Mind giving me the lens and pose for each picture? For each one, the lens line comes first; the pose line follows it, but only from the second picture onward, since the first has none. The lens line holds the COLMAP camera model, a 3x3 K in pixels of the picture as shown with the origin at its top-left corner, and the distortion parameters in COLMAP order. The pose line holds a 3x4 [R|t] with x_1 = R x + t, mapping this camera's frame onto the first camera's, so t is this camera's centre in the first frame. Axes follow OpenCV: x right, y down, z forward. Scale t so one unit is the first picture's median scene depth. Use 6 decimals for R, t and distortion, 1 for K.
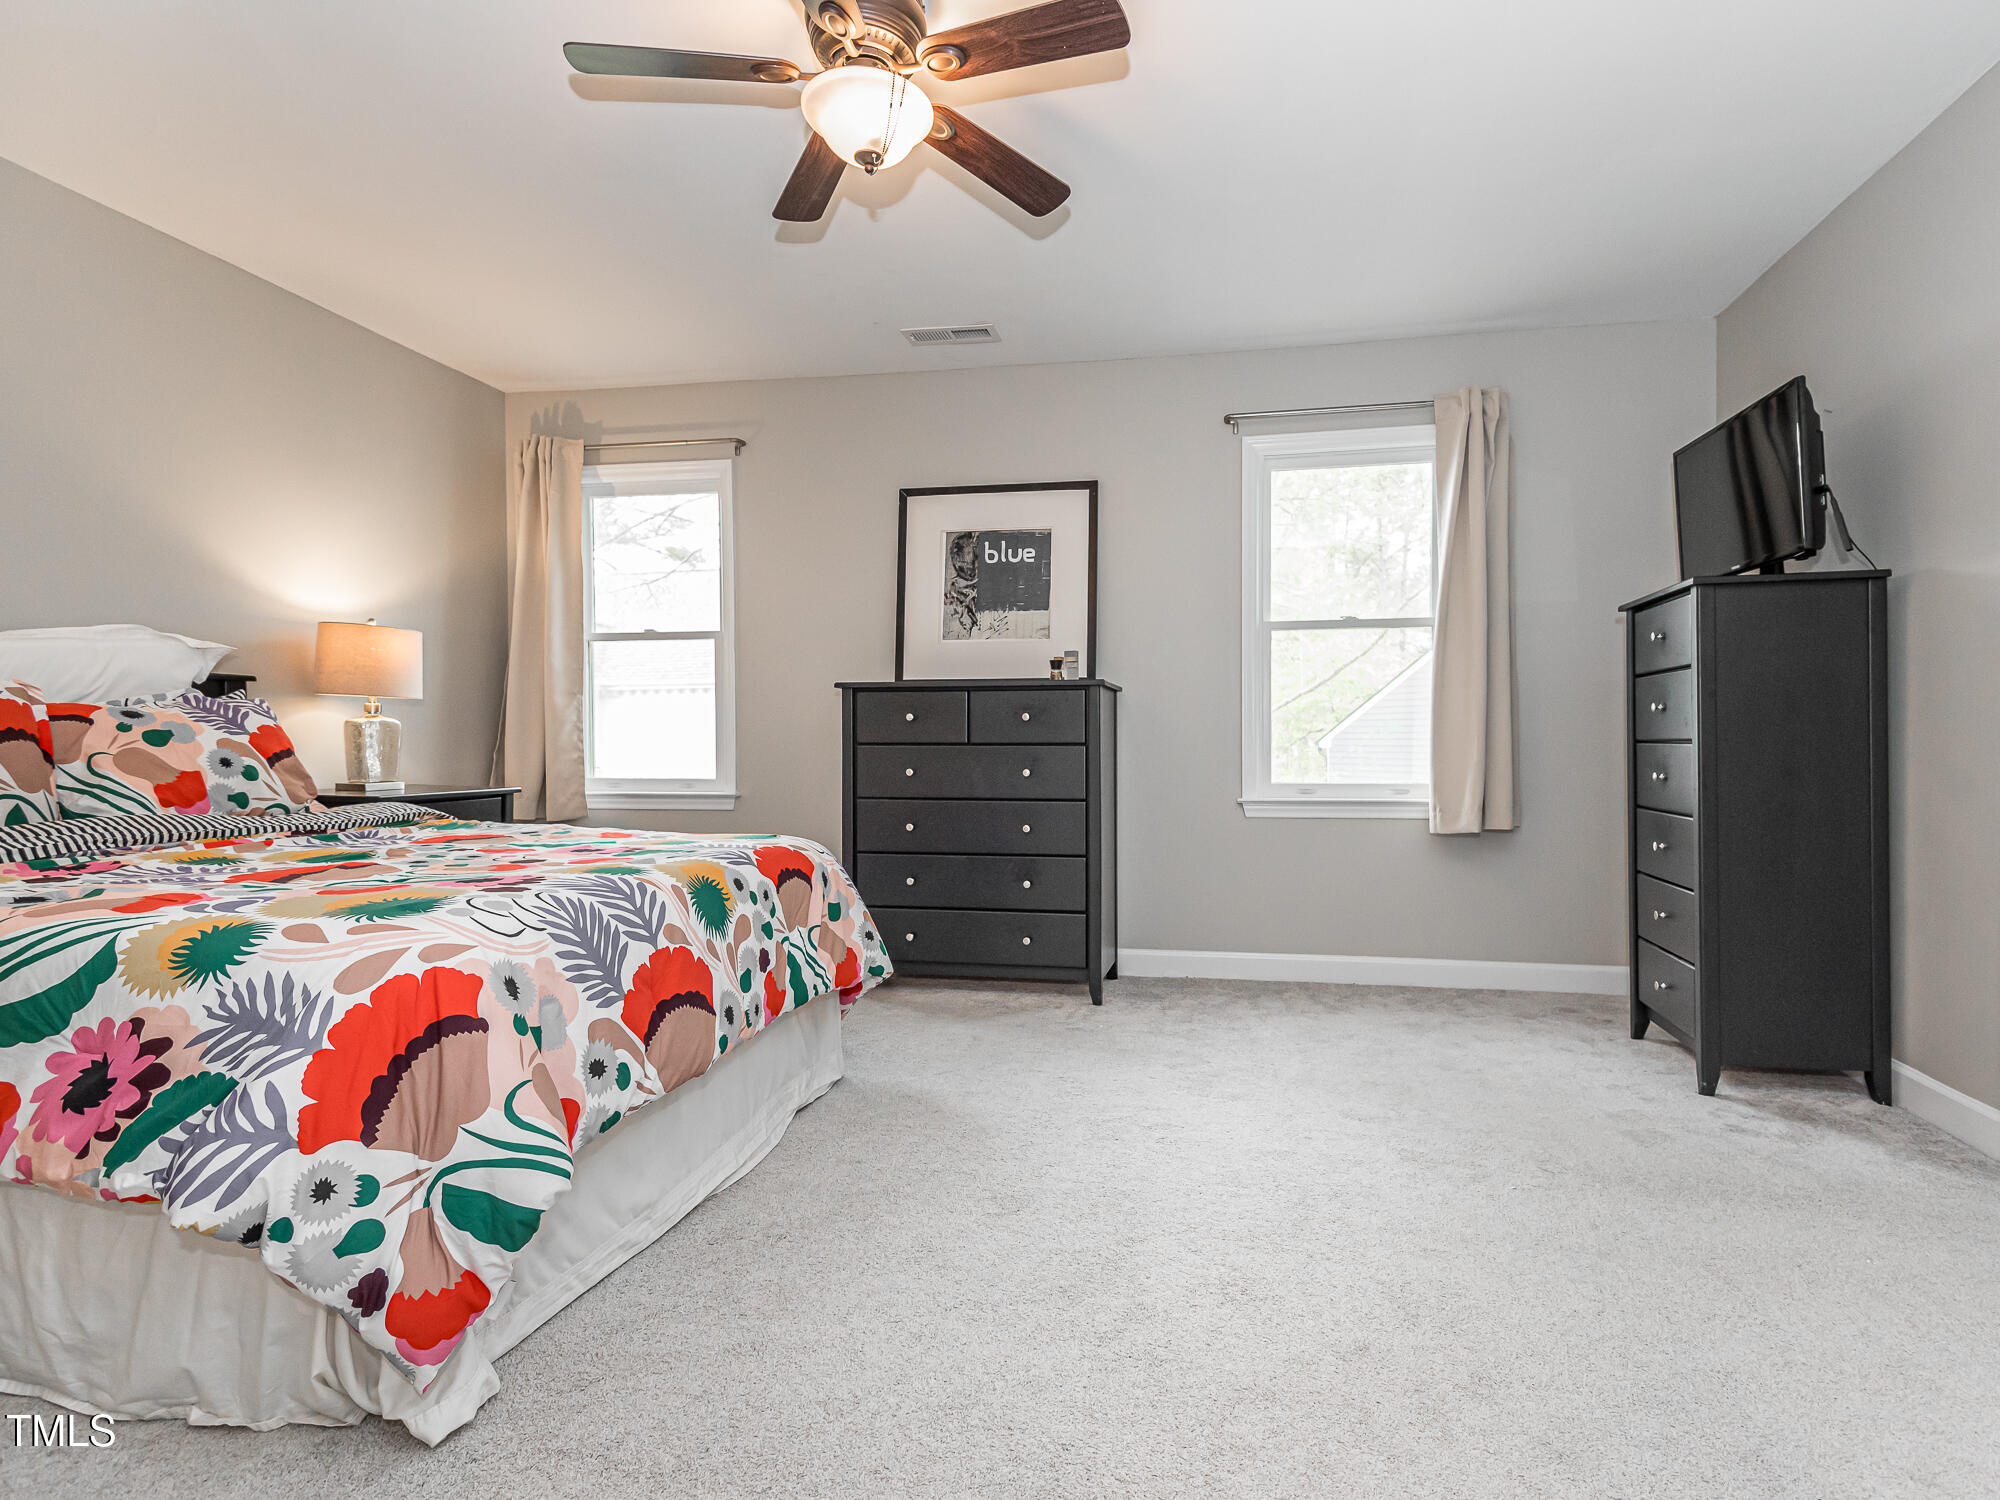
lens RADIAL K [[1024.0, 0, 1083.0], [0, 1024.0, 751.2], [0, 0, 1]] dist [0.048380, -0.031744]
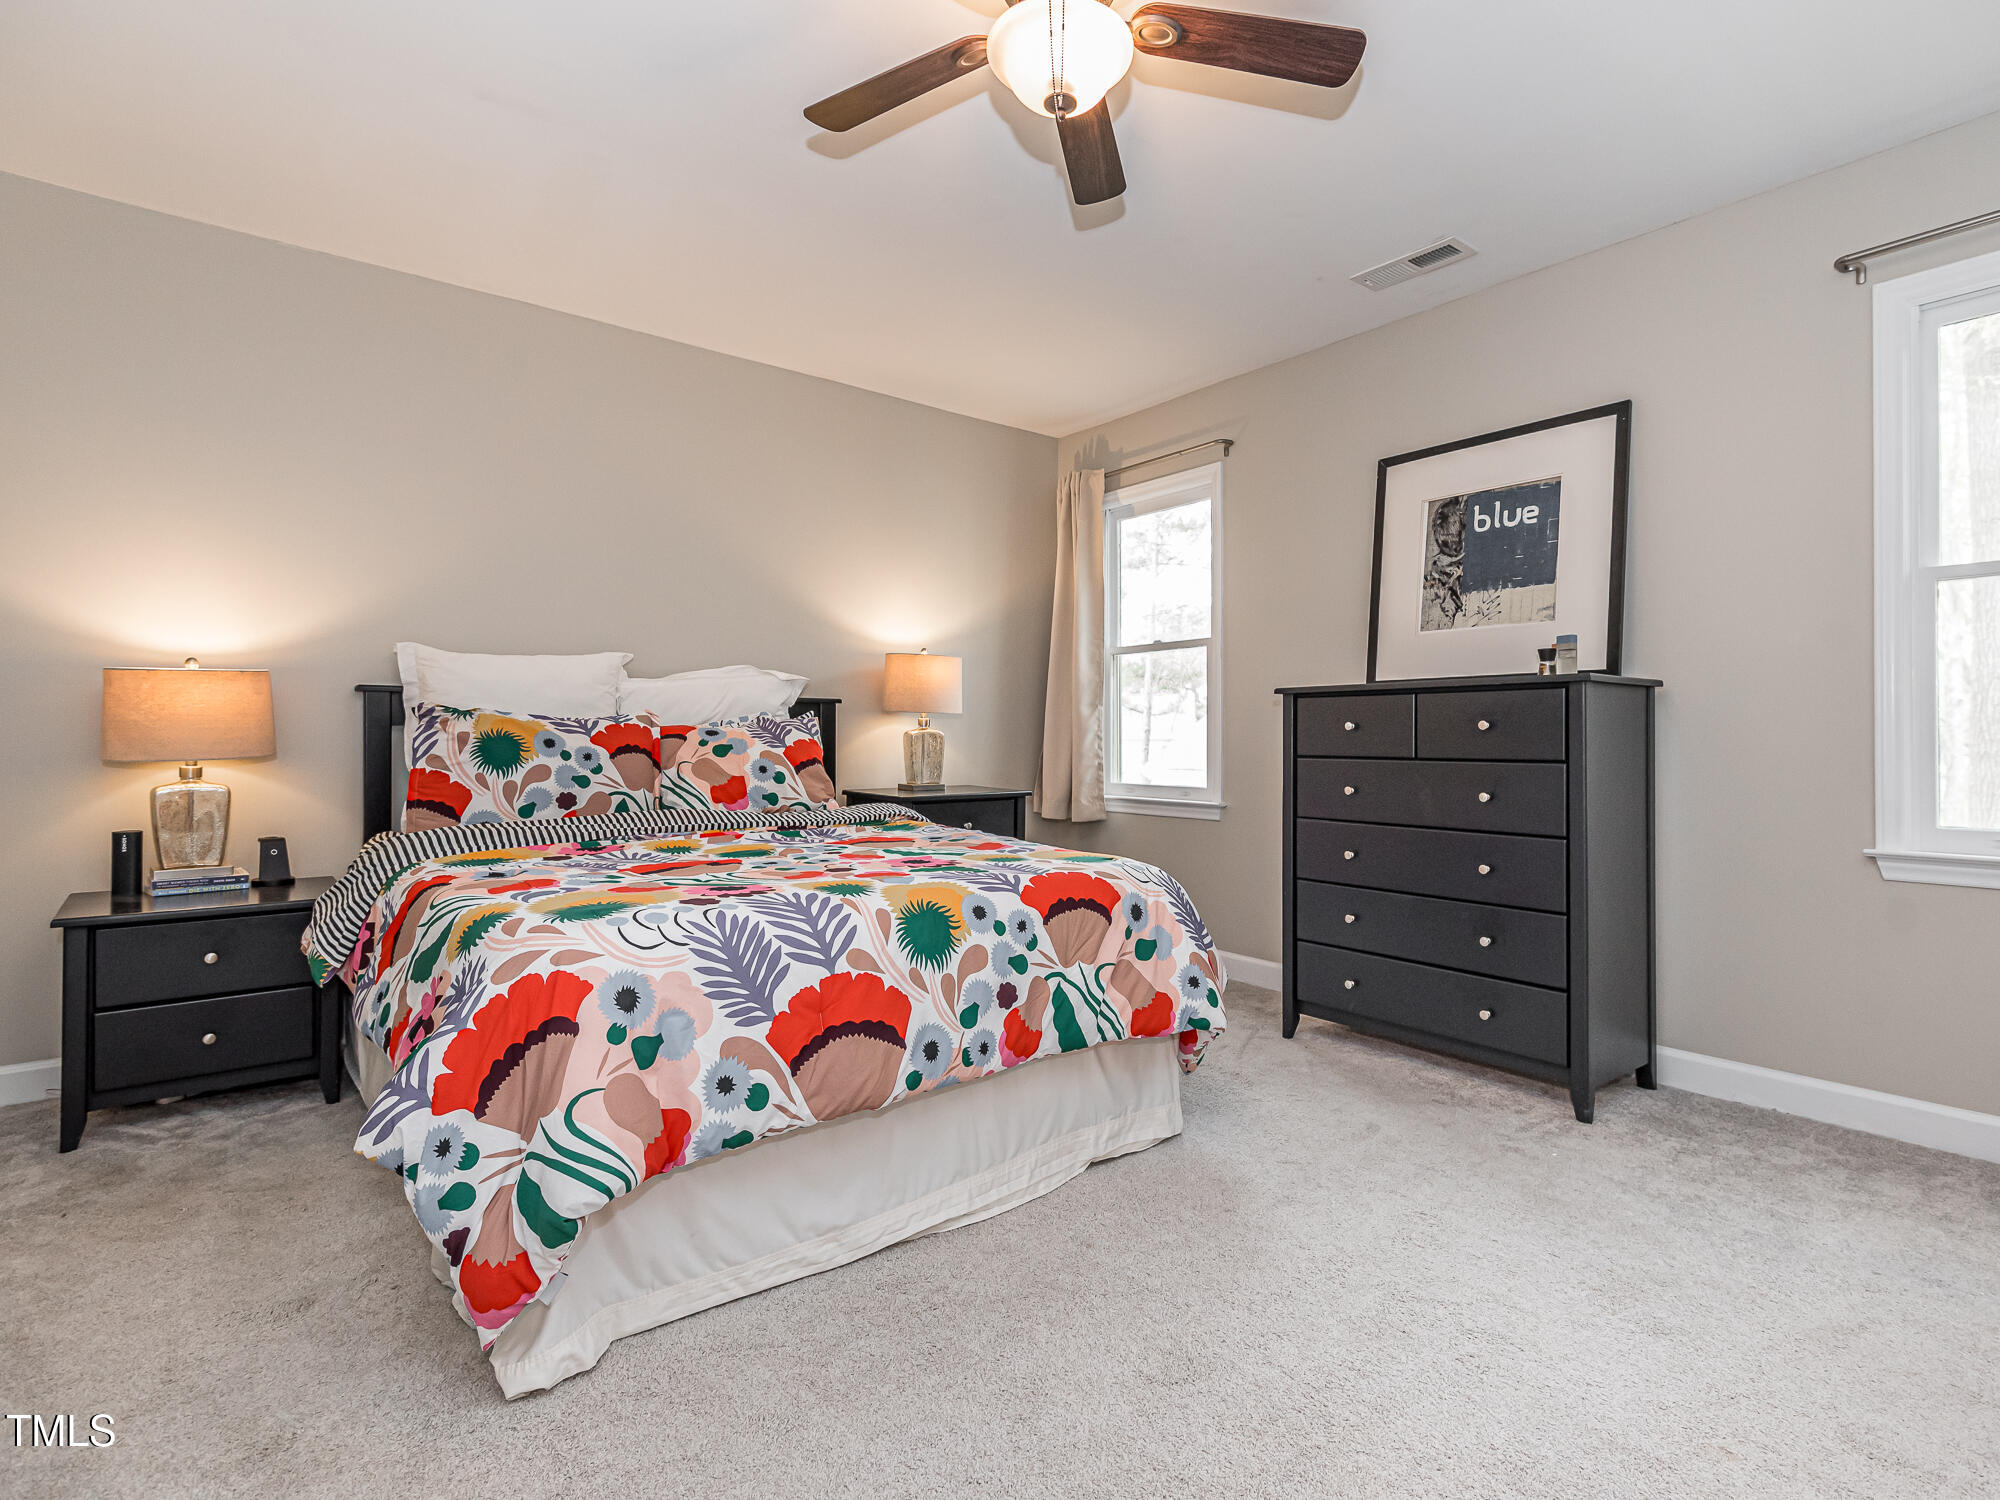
lens RADIAL K [[1023.3, 0, 1059.8], [0, 1023.3, 734.4], [0, 0, 1]] dist [0.047651, -0.035446]
pose [[0.758280, -0.000535, -0.651929, 0.310664], [-0.006831, 0.999938, -0.008766, -0.025738], [0.651893, 0.011100, 0.758229, 0.292000]]
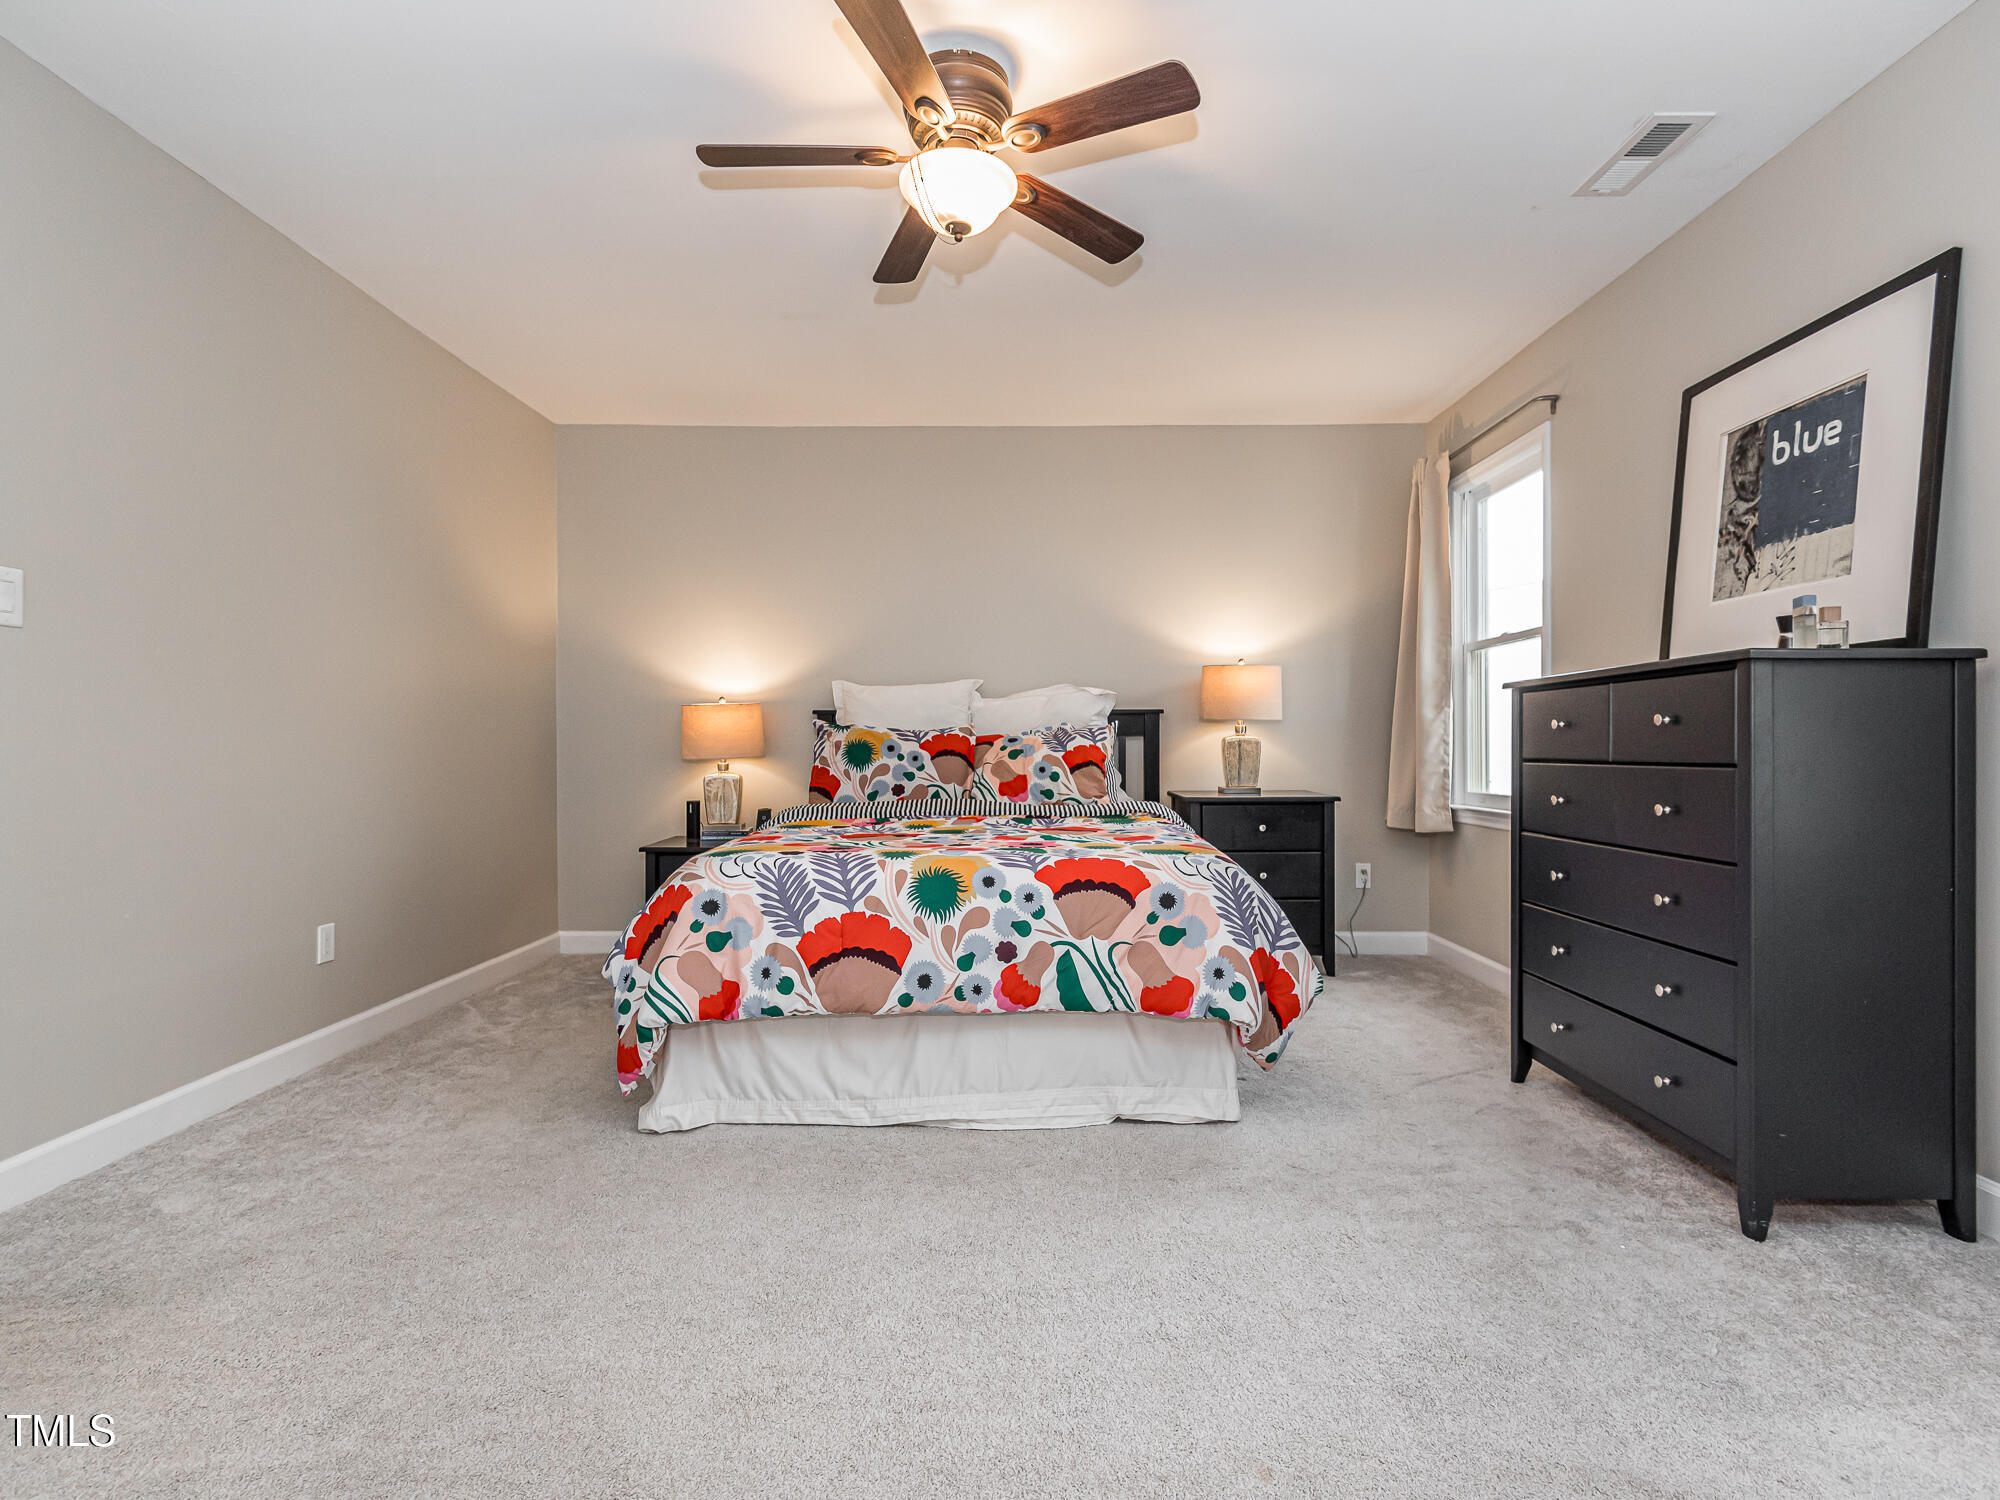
lens RADIAL K [[1015.8, 0, 1000.0], [0, 1015.8, 750.0], [0, 0, 1]] dist [0.045428, -0.033184]
pose [[0.153136, 0.000203, -0.988205, 0.738948], [-0.004914, 0.999988, -0.000556, -0.019088], [0.988193, 0.004941, 0.153135, 0.752174]]
